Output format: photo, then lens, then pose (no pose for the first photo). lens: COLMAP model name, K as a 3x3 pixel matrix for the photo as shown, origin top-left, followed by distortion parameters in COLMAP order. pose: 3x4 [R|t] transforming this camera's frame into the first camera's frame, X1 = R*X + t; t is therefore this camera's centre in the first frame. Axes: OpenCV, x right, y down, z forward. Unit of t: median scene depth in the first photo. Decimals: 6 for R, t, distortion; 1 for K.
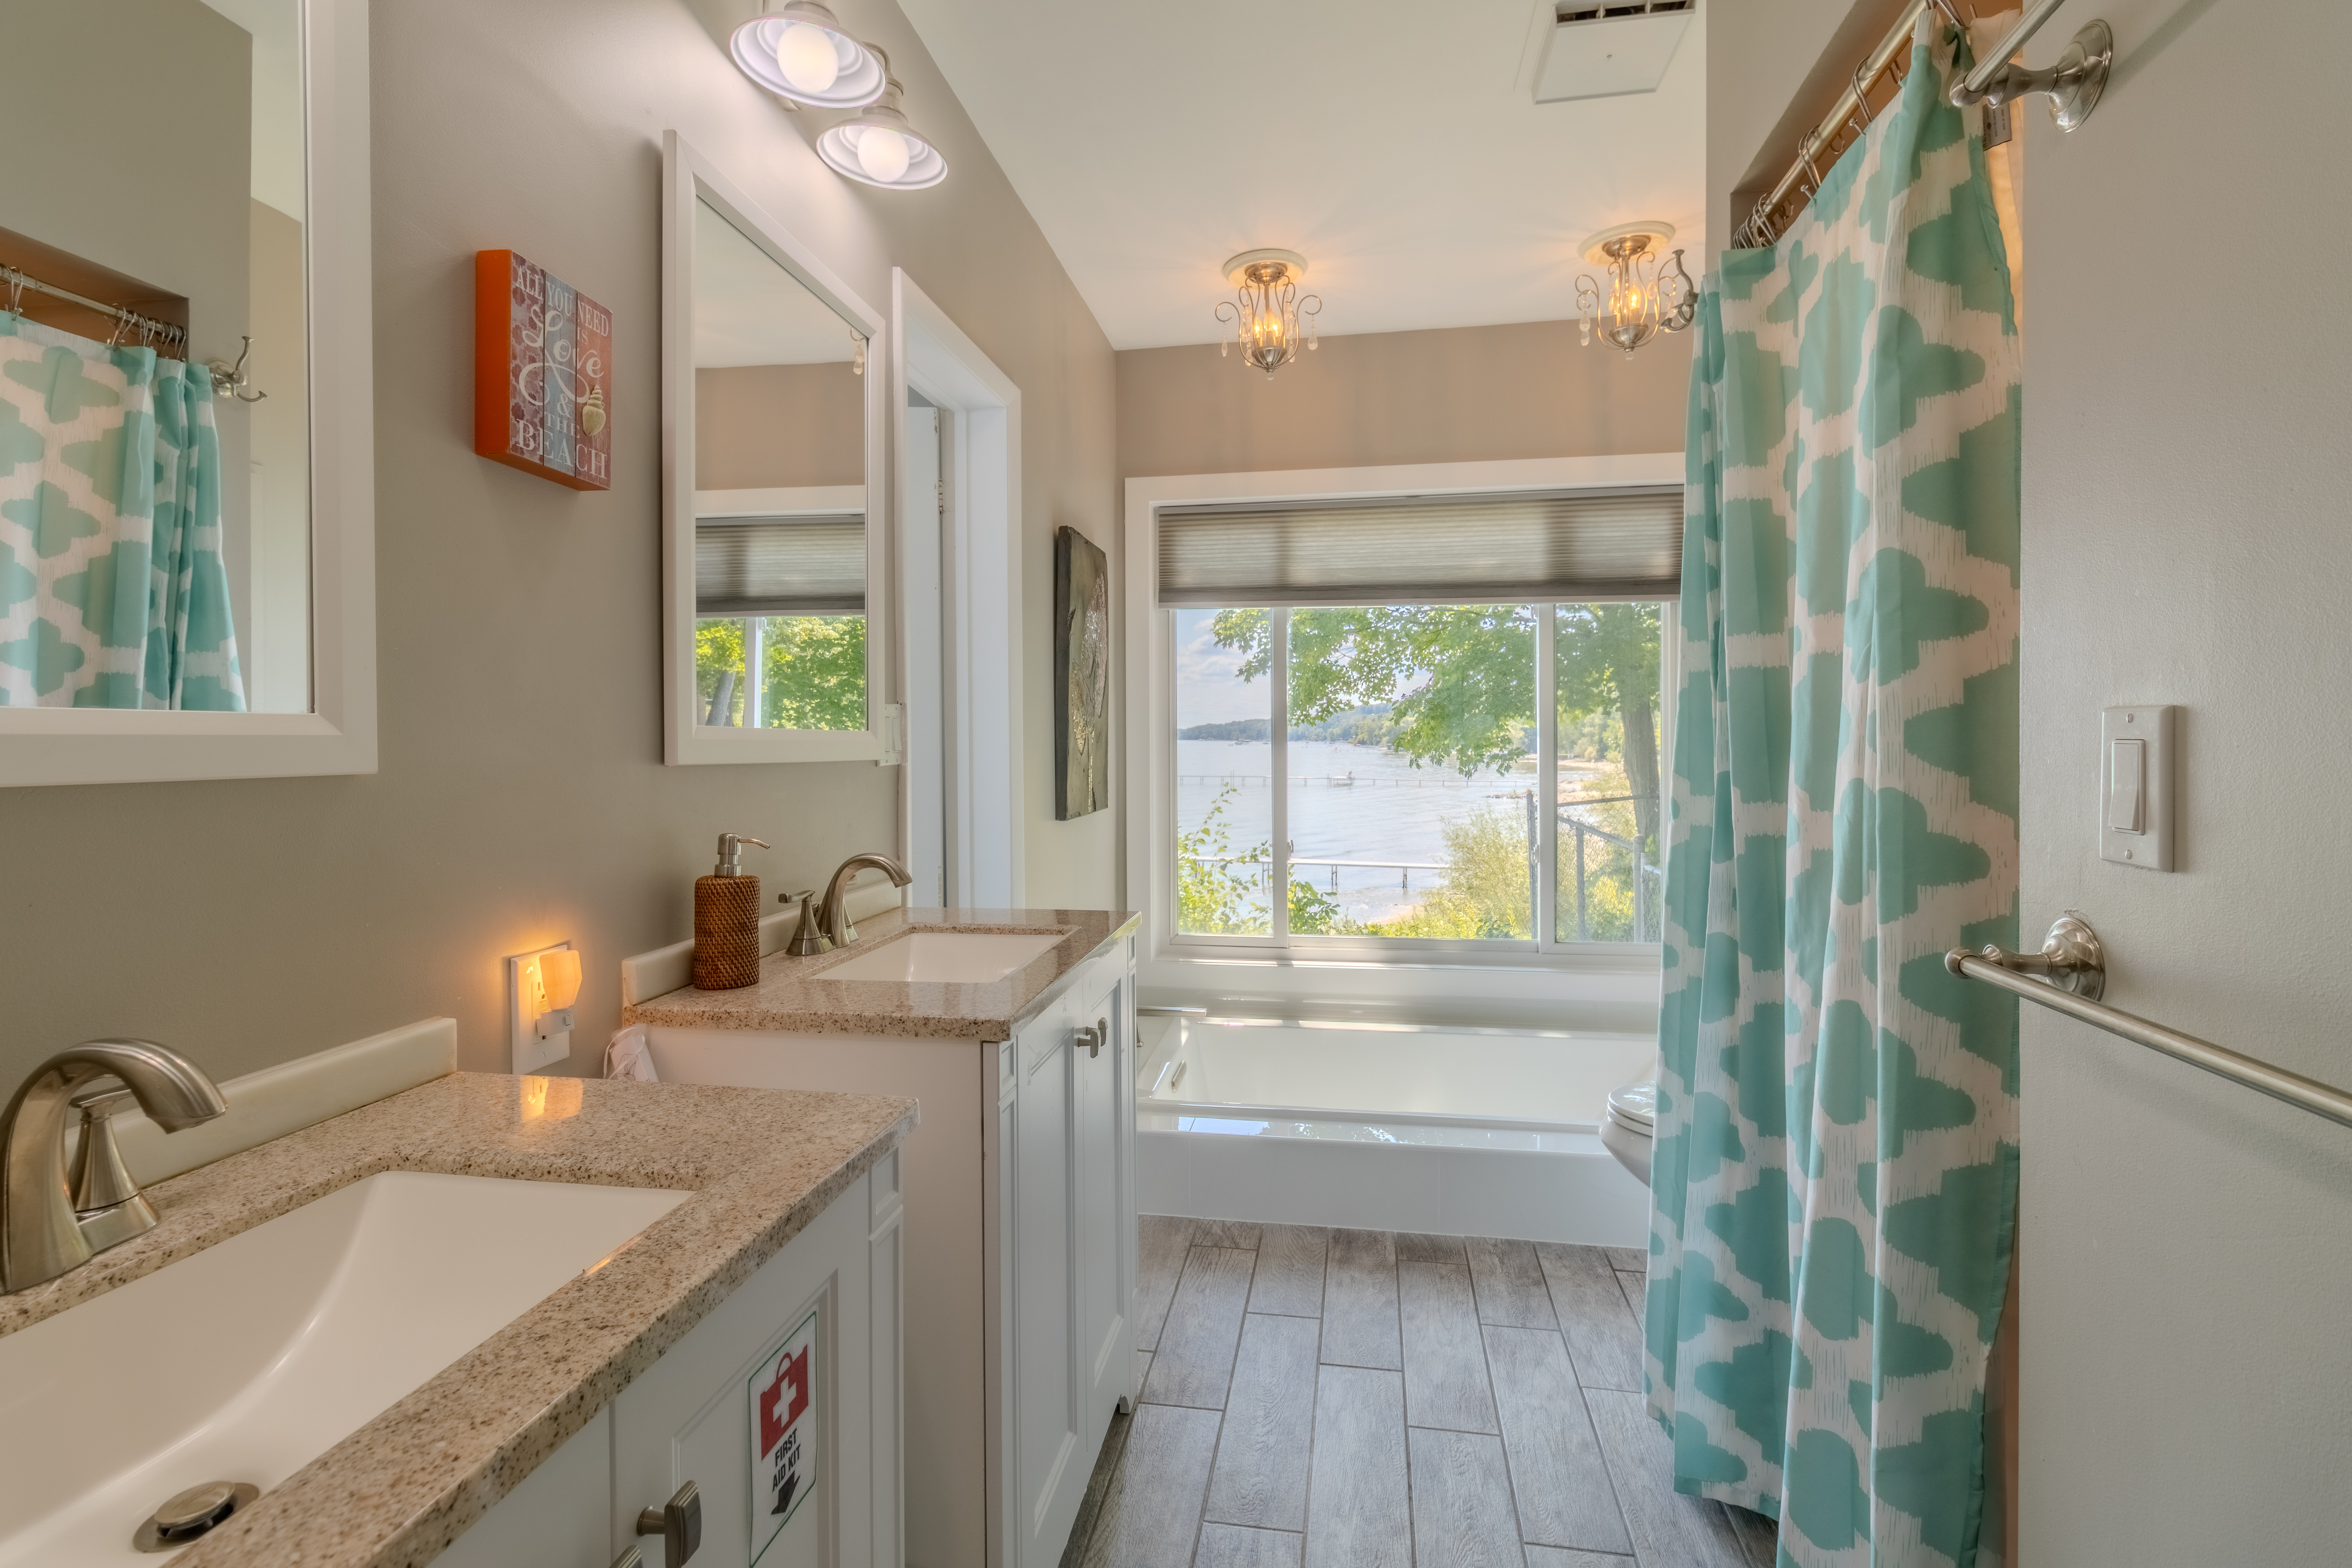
lens RADIAL K [[1093.2, 0, 1173.0], [0, 1093.2, 757.9], [0, 0, 1]] dist [0.002904, 0.000116]
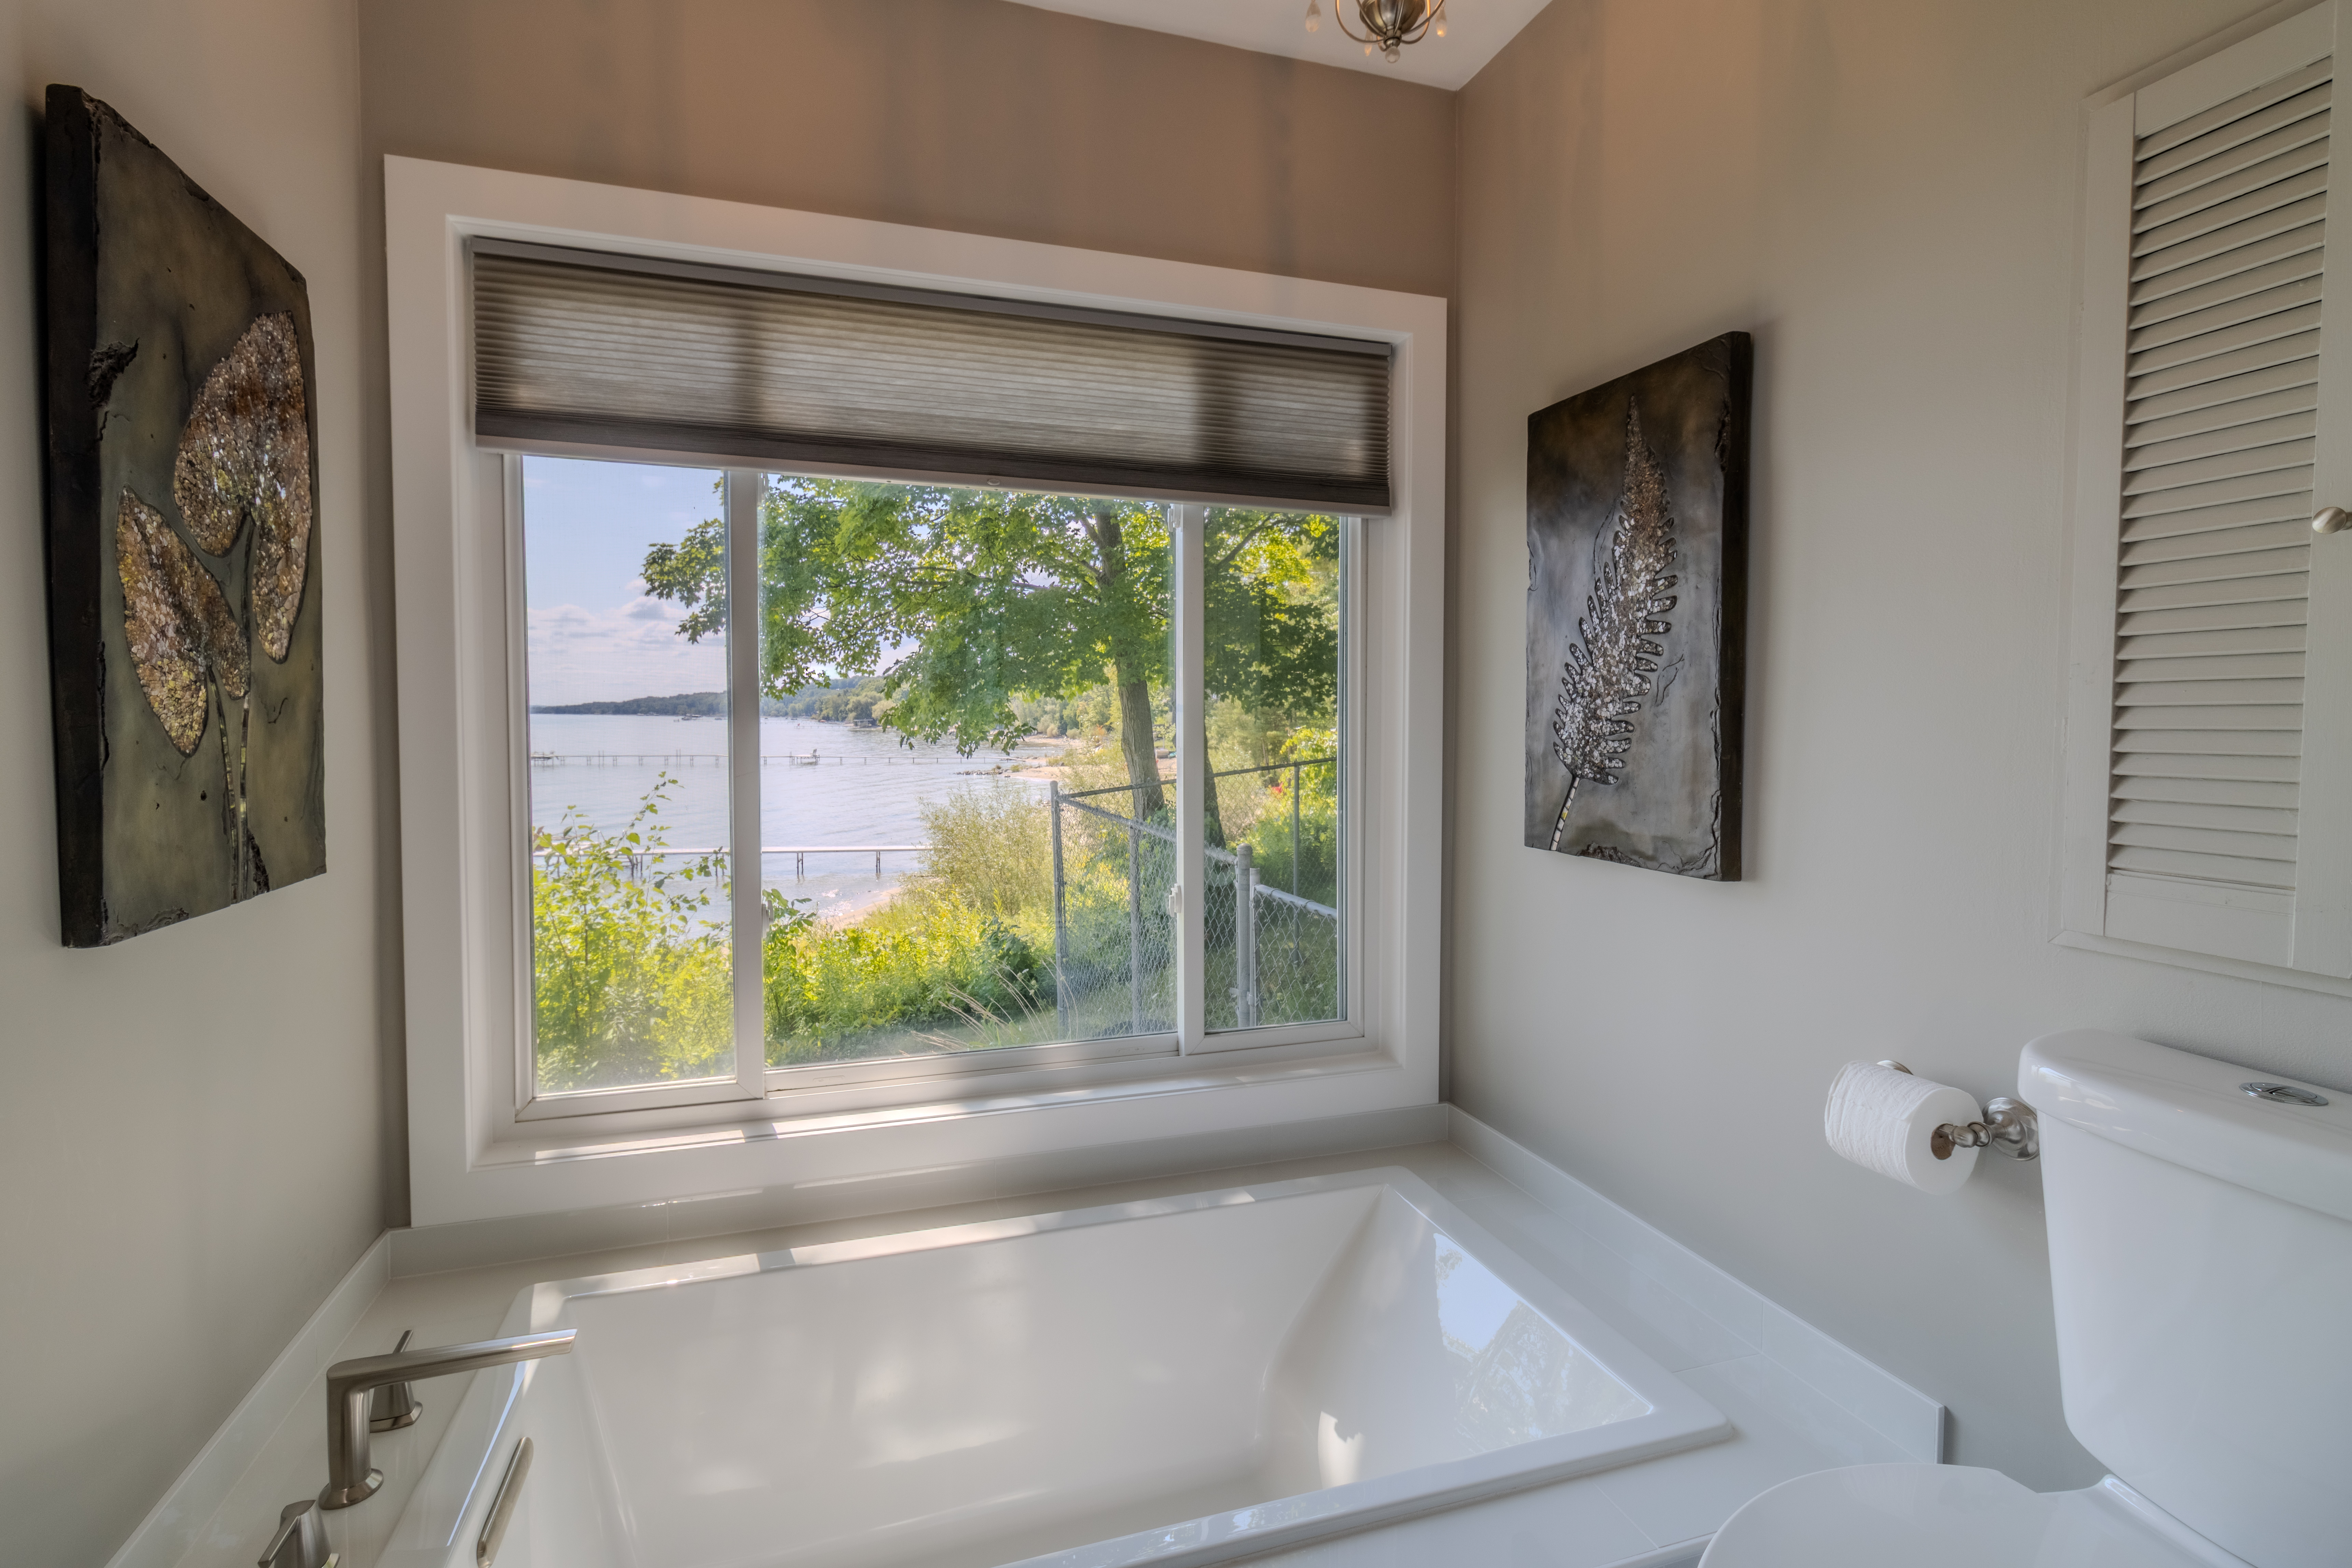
lens RADIAL K [[1090.2, 0, 1159.3], [0, 1090.2, 759.4], [0, 0, 1]] dist [0.024343, -0.000082]
pose [[0.892978, -0.011302, 0.449958, 0.013738], [0.001128, 0.999738, 0.022872, -0.003271], [-0.450099, -0.019917, 0.892757, 0.163811]]
